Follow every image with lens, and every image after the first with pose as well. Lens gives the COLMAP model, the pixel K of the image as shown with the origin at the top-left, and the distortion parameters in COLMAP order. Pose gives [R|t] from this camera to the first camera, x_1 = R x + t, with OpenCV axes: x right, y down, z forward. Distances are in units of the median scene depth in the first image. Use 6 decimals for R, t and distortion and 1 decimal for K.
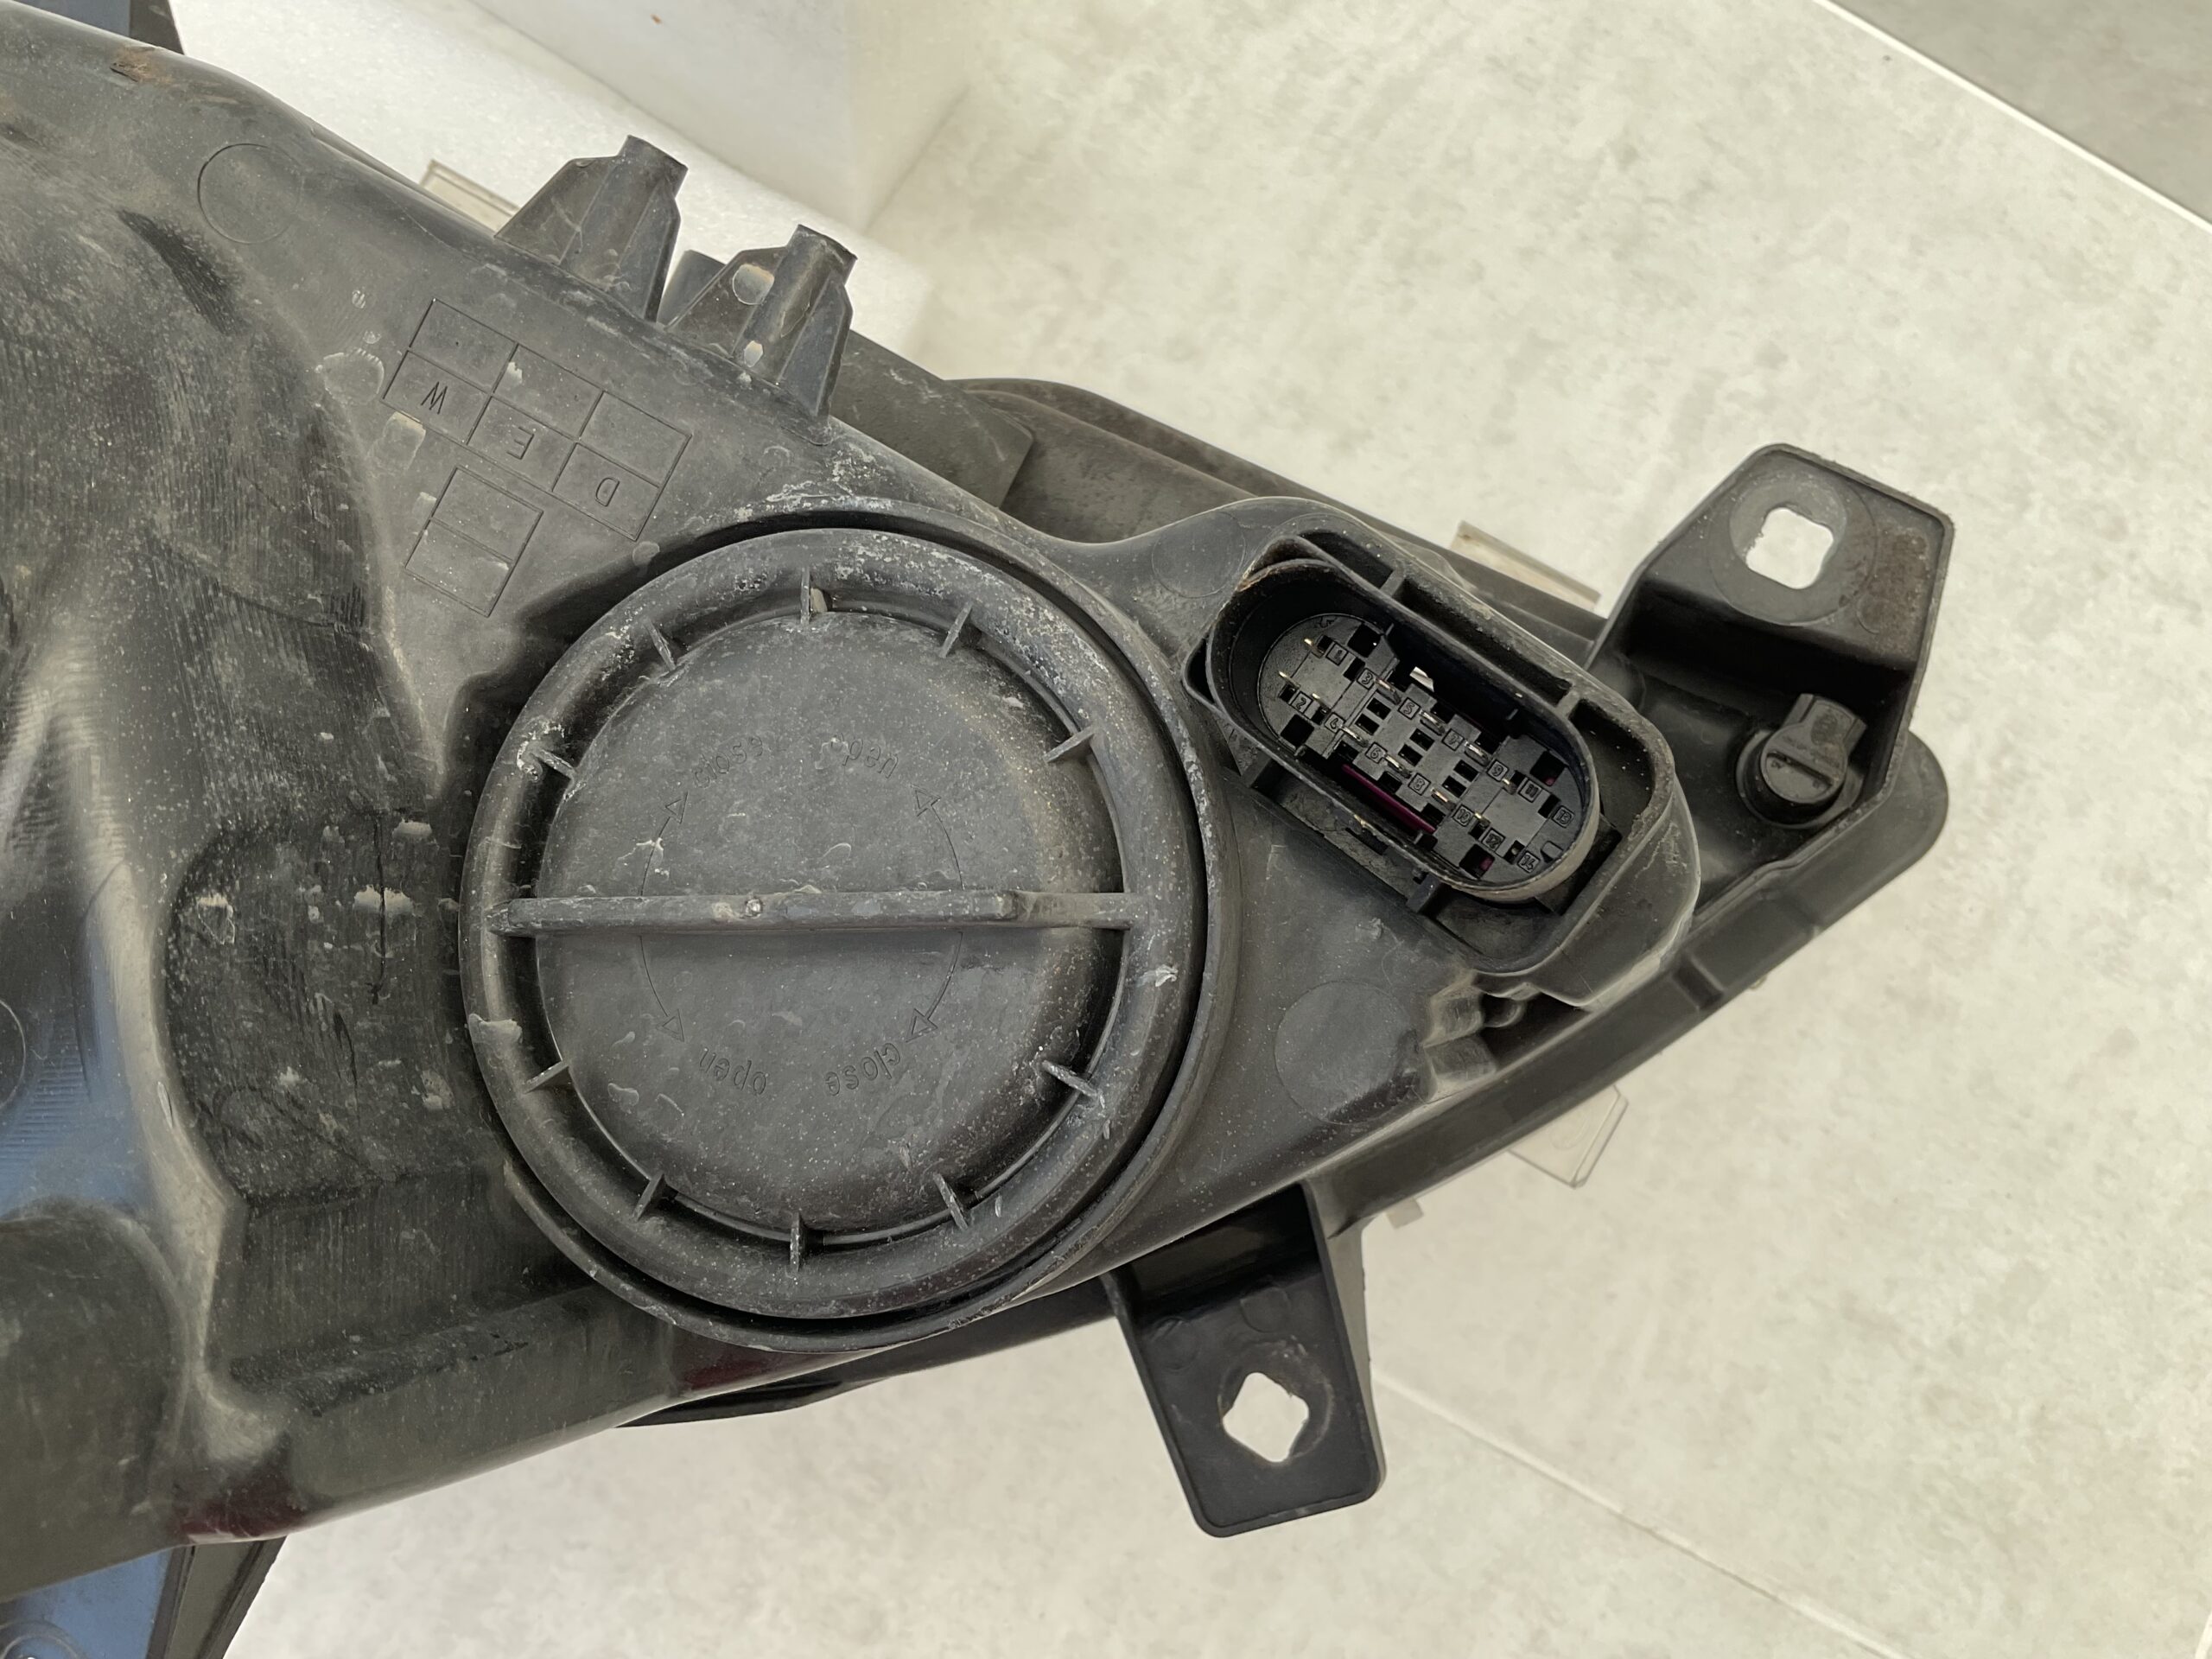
lens RADIAL K [[1857.7, 0, 1082.9], [0, 1857.7, 809.9], [0, 0, 1]] dist [0.065515, -0.133186]
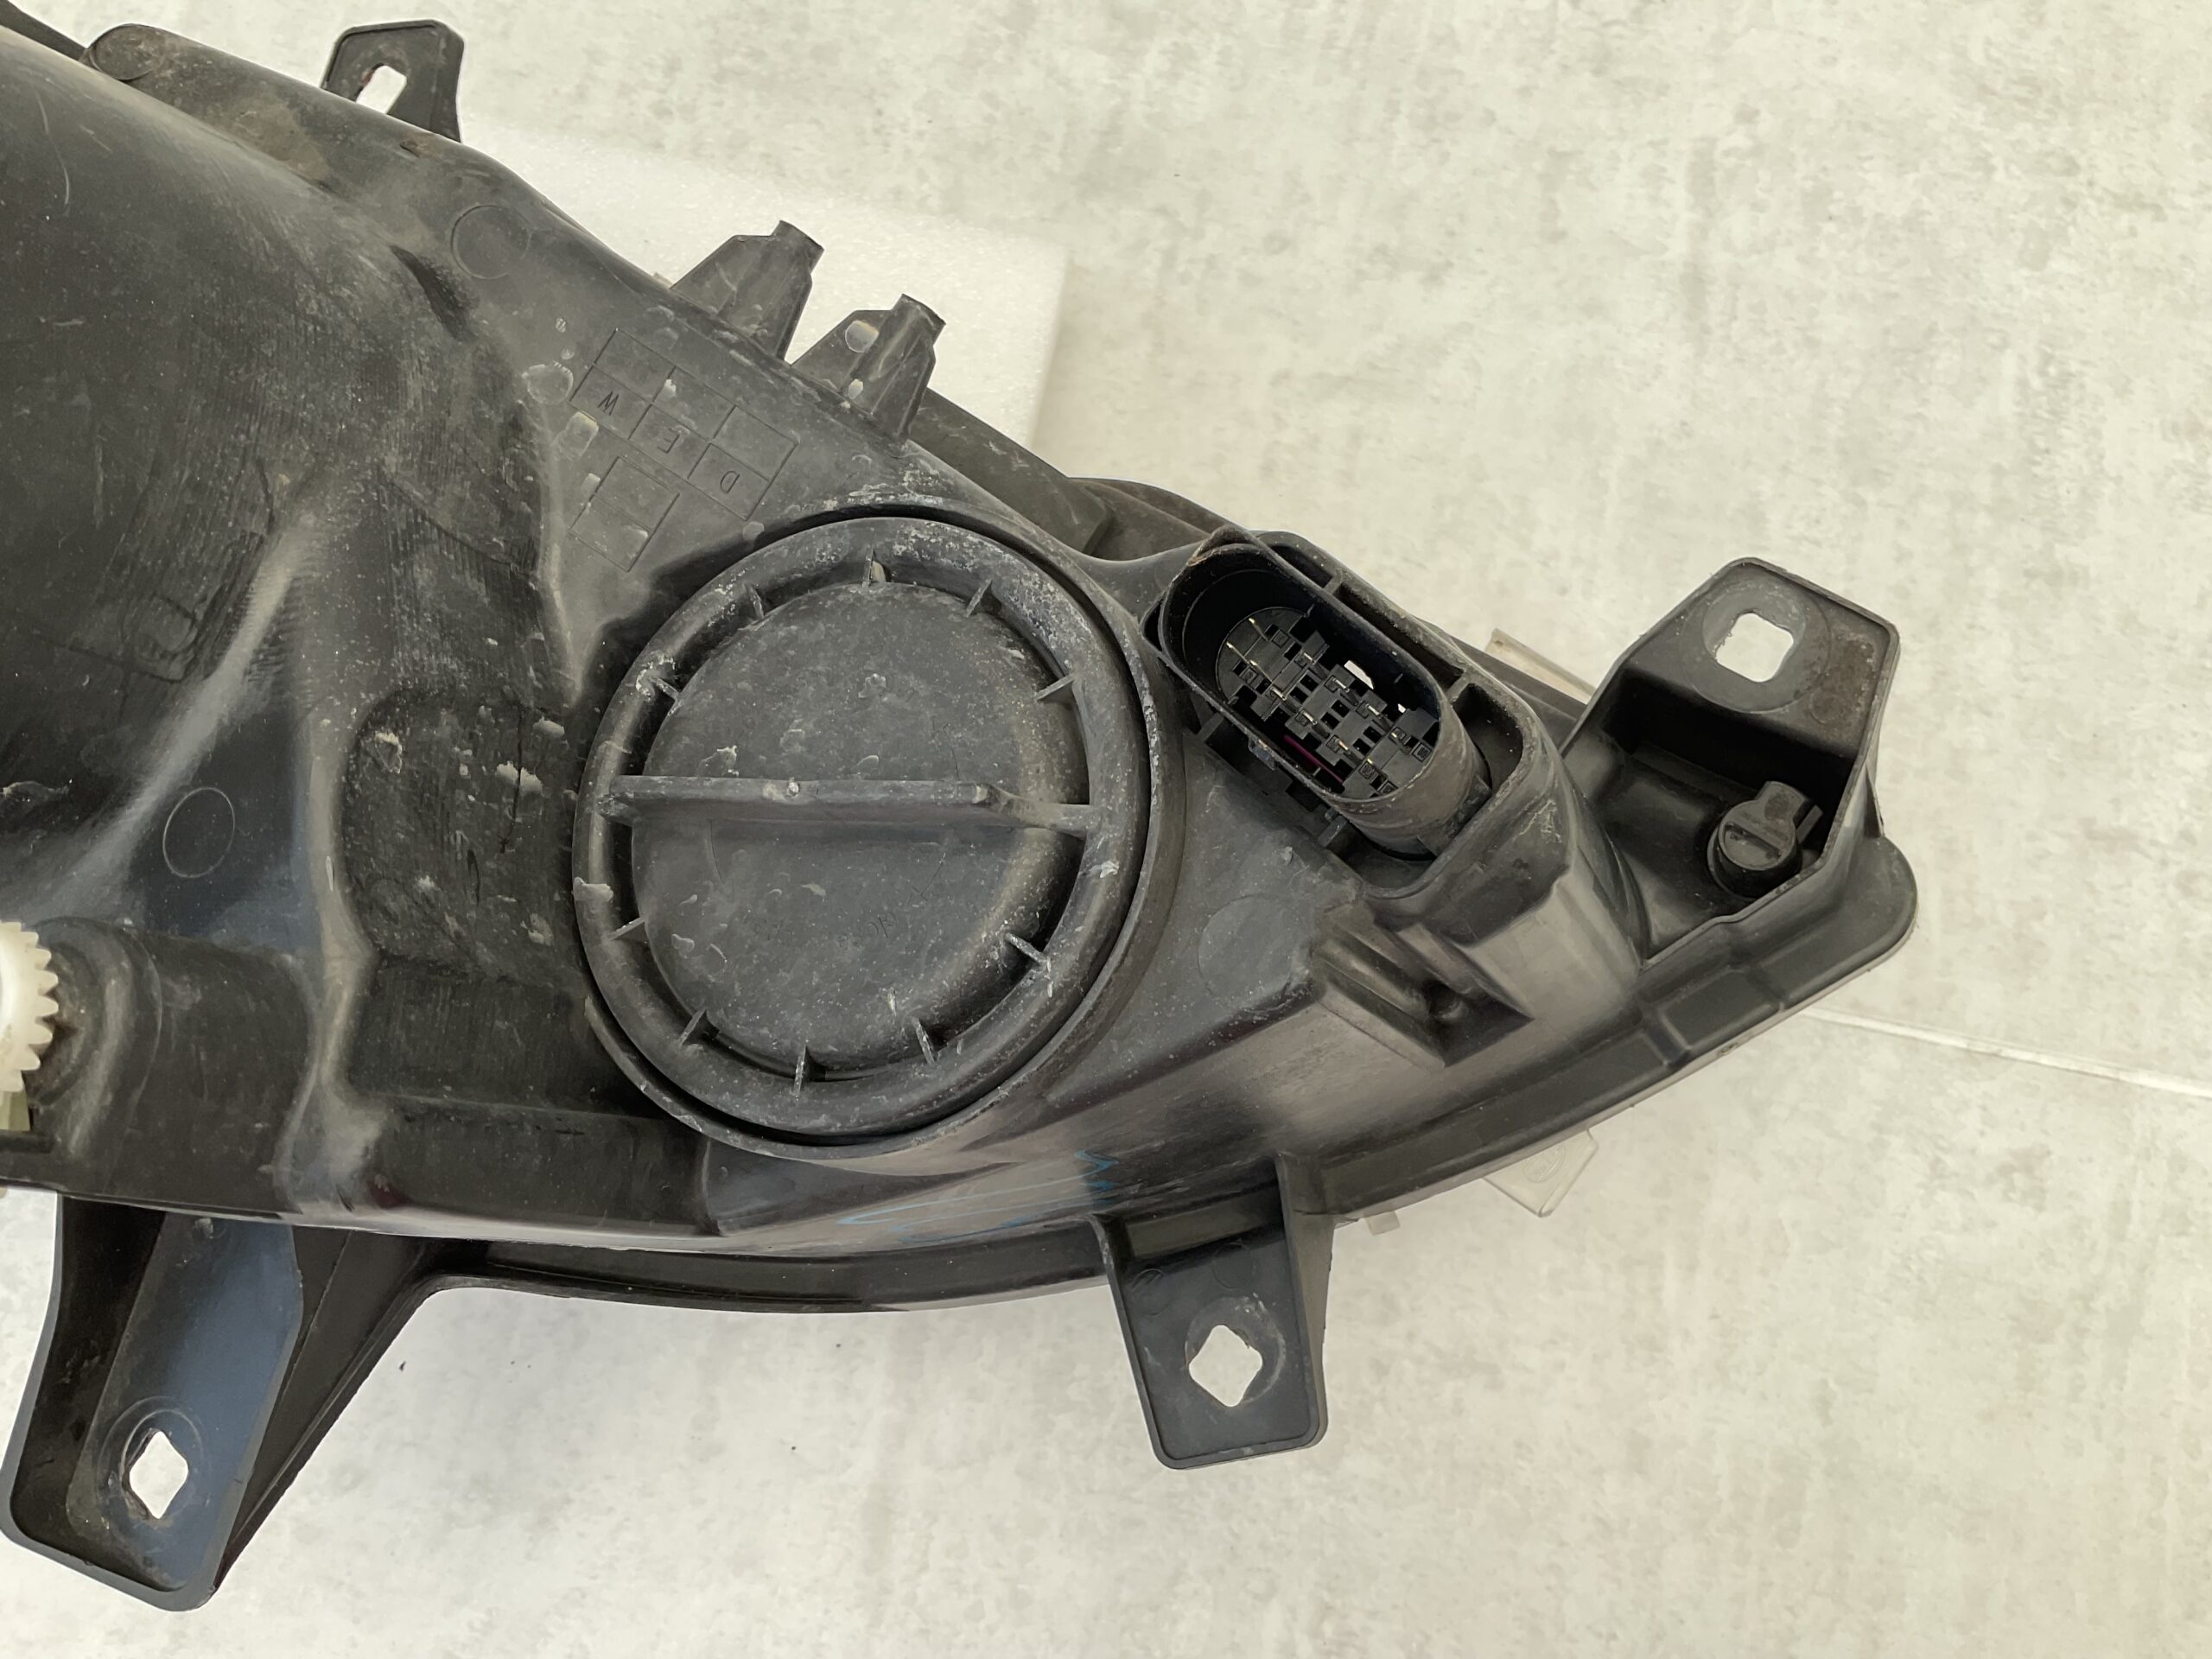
lens RADIAL K [[1822.8, 0, 1080.6], [0, 1822.8, 811.0], [0, 0, 1]] dist [0.053895, -0.010658]
pose [[0.990642, 0.084573, -0.107129, 0.141834], [-0.095893, 0.989802, -0.105338, 0.167223], [0.097128, 0.114625, 0.988649, -0.197214]]
